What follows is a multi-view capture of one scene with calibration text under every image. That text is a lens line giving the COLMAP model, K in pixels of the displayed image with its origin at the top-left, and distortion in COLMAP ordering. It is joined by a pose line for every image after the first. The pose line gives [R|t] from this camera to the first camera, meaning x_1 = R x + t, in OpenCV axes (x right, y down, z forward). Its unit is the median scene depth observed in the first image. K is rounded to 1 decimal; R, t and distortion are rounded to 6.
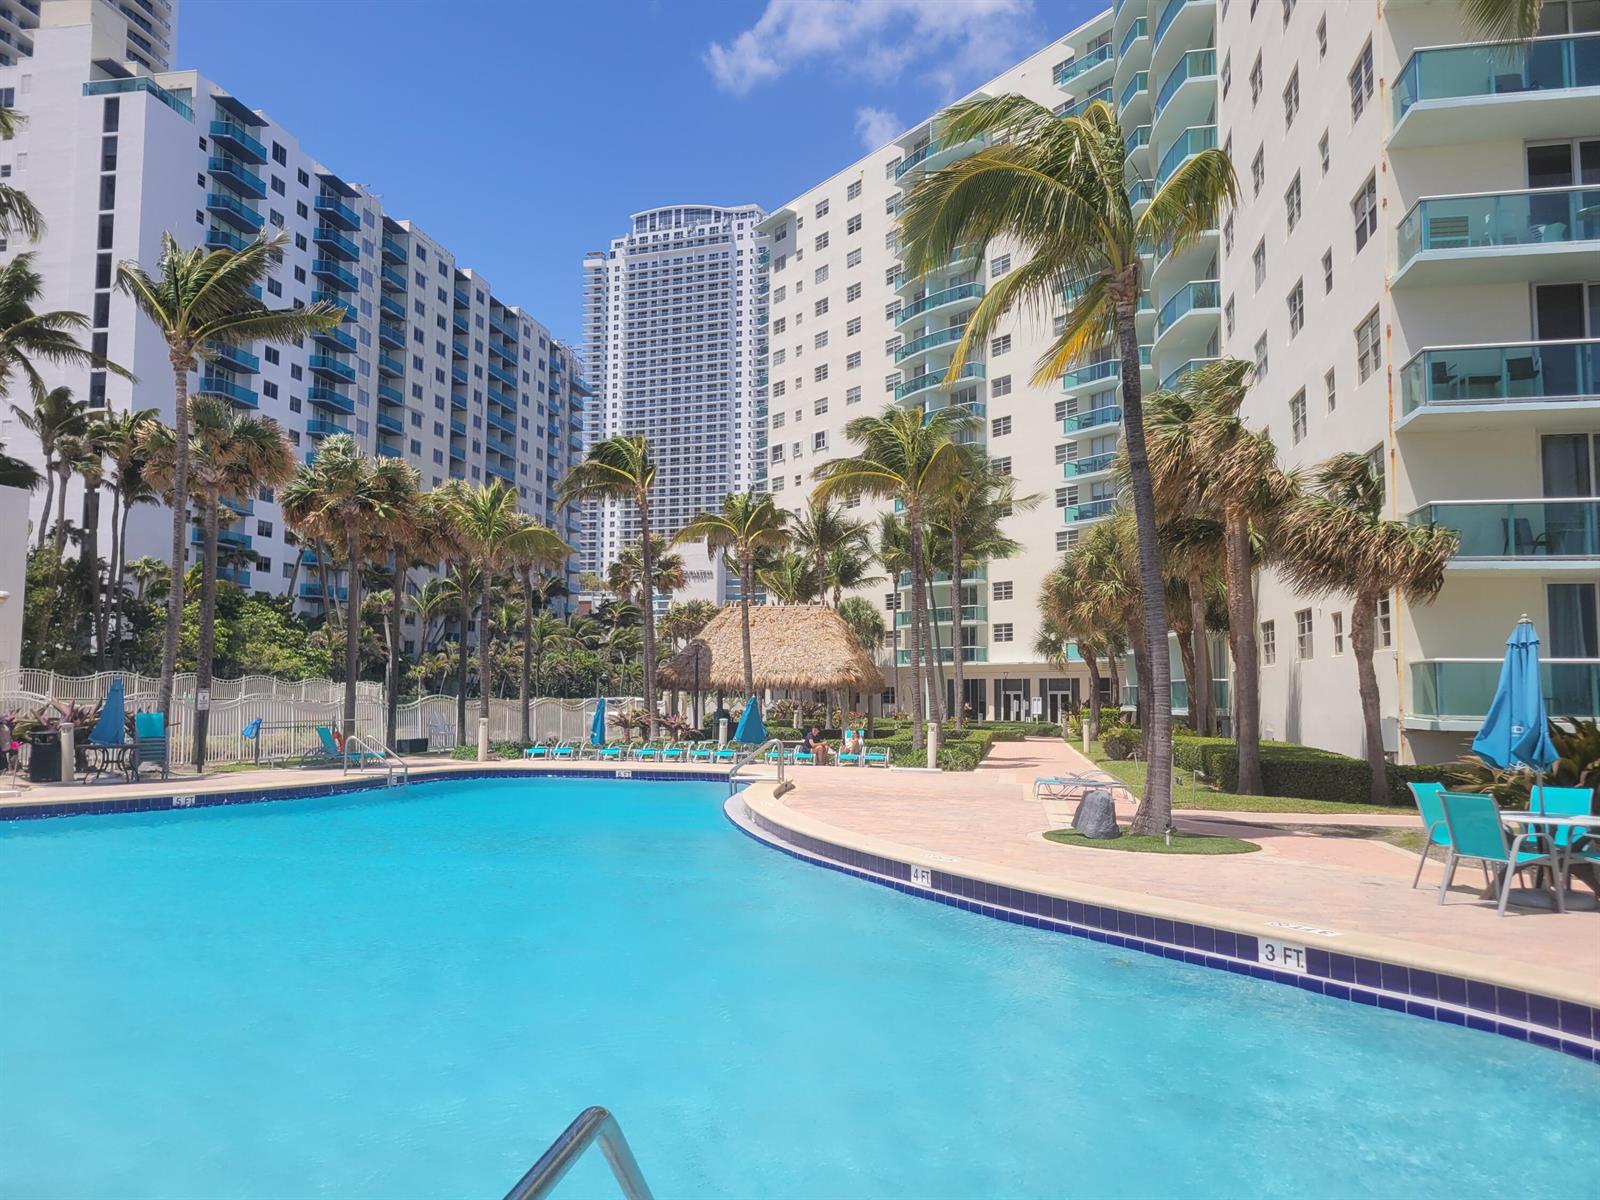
lens RADIAL K [[1187.4, 0, 799.1], [0, 1187.4, 594.8], [0, 0, 1]] dist [0.026310, -0.010537]
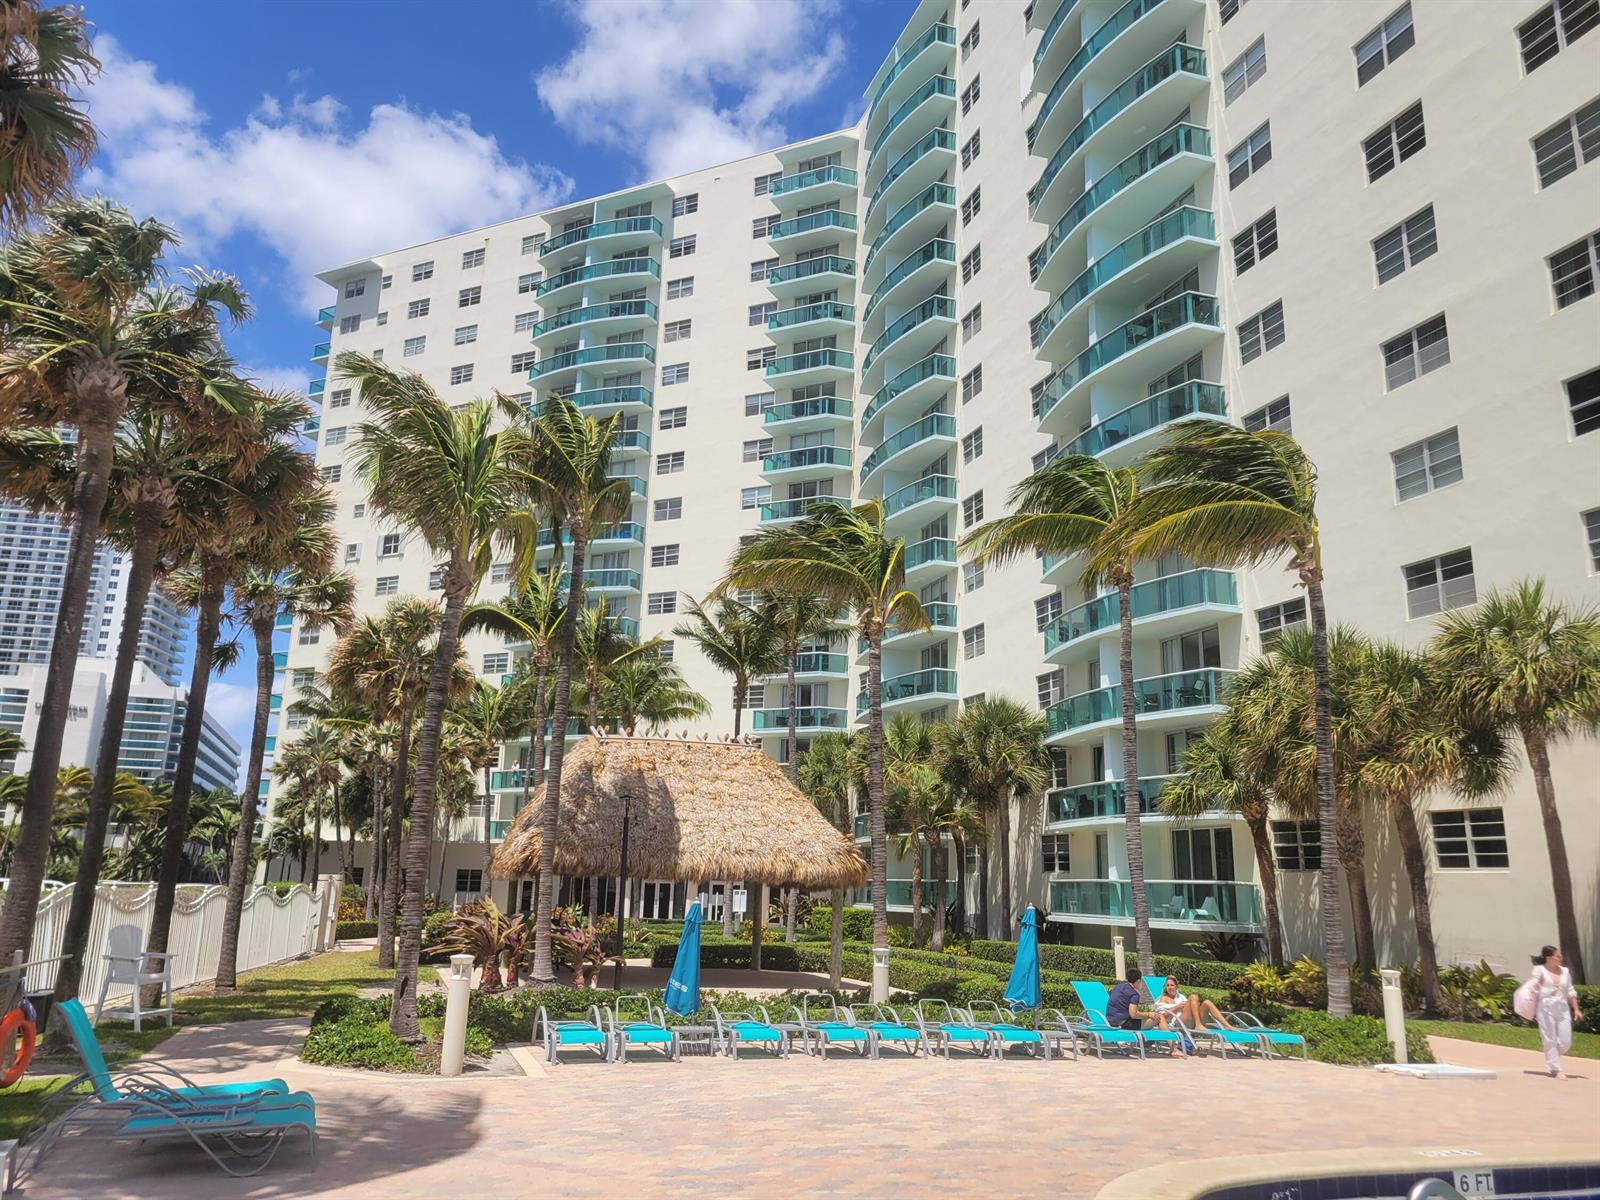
lens RADIAL K [[1187.4, 0, 817.0], [0, 1187.4, 594.9], [0, 0, 1]] dist [0.026310, -0.010537]
pose [[0.868750, 0.137938, 0.475653, -0.117639], [-0.066114, 0.984135, -0.164642, 0.014892], [-0.490818, 0.111585, 0.864087, 0.200883]]
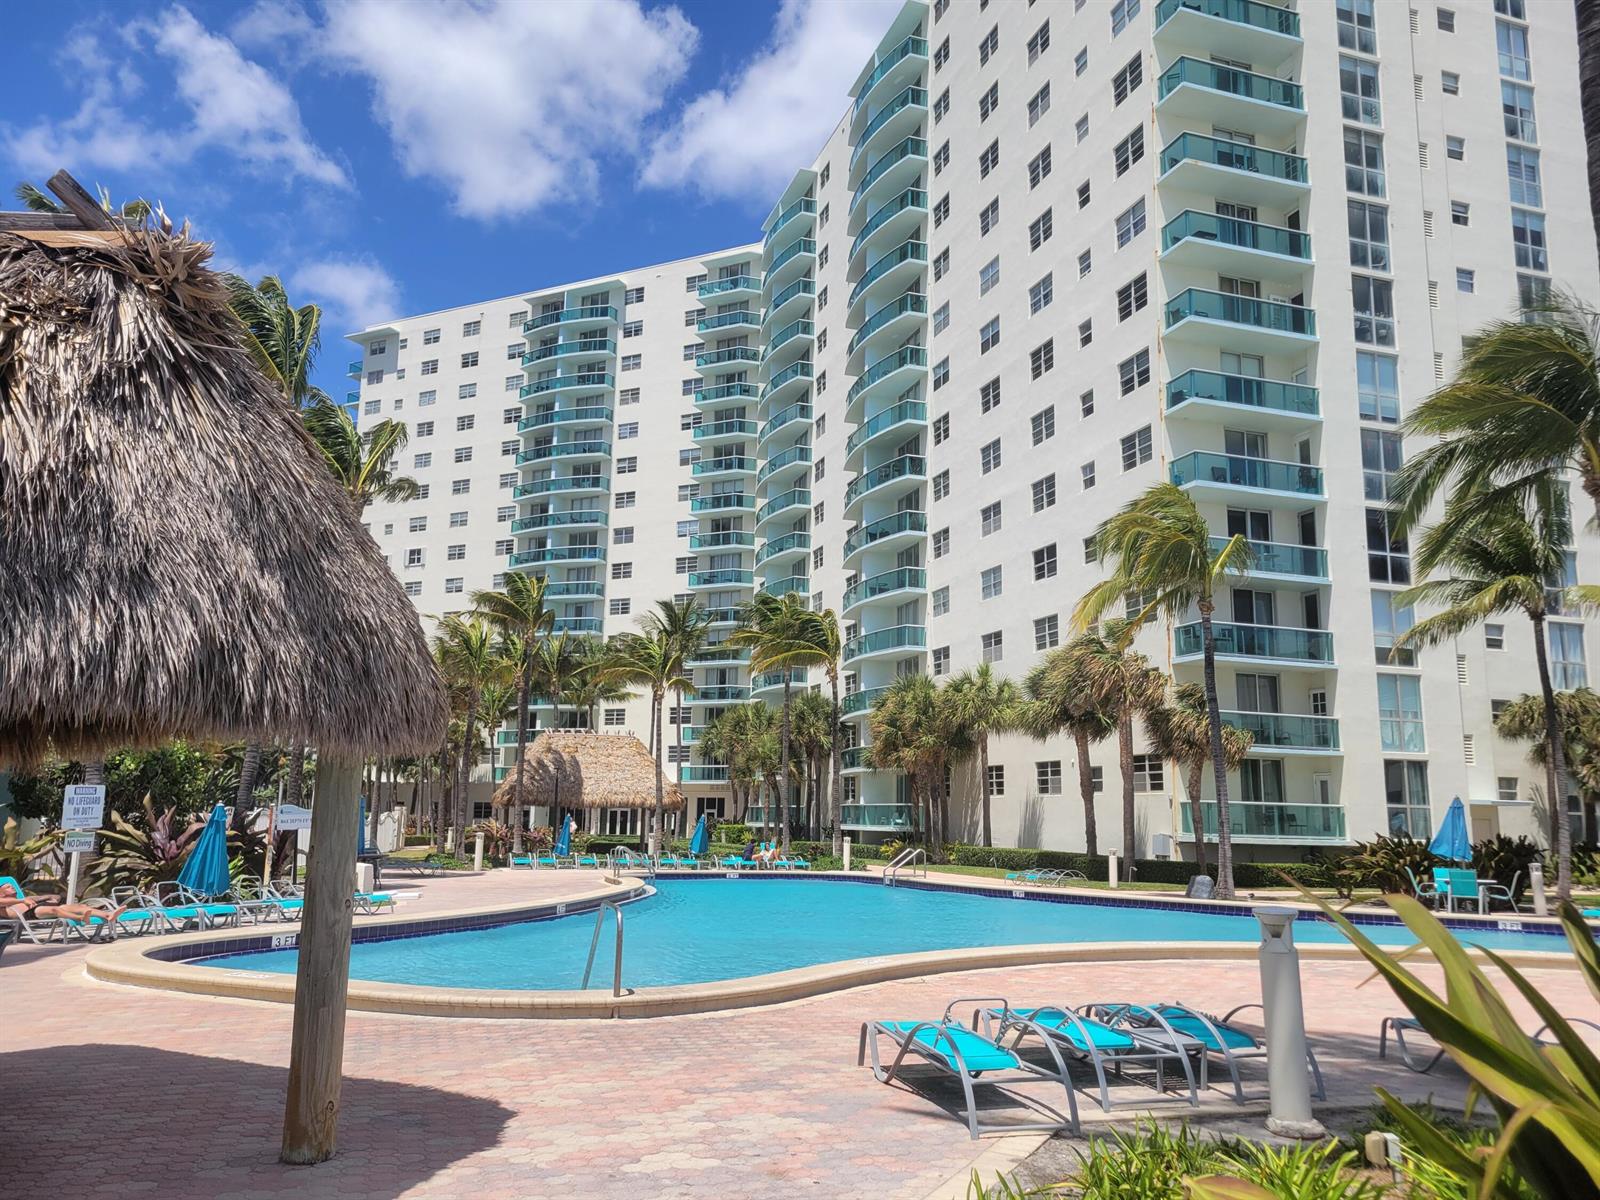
lens RADIAL K [[1187.4, 0, 809.1], [0, 1187.4, 592.1], [0, 0, 1]] dist [0.026310, -0.010537]
pose [[0.870137, 0.102298, 0.482076, -0.194443], [-0.055667, 0.992360, -0.110103, -0.006070], [-0.489657, 0.068968, 0.869183, -0.061588]]
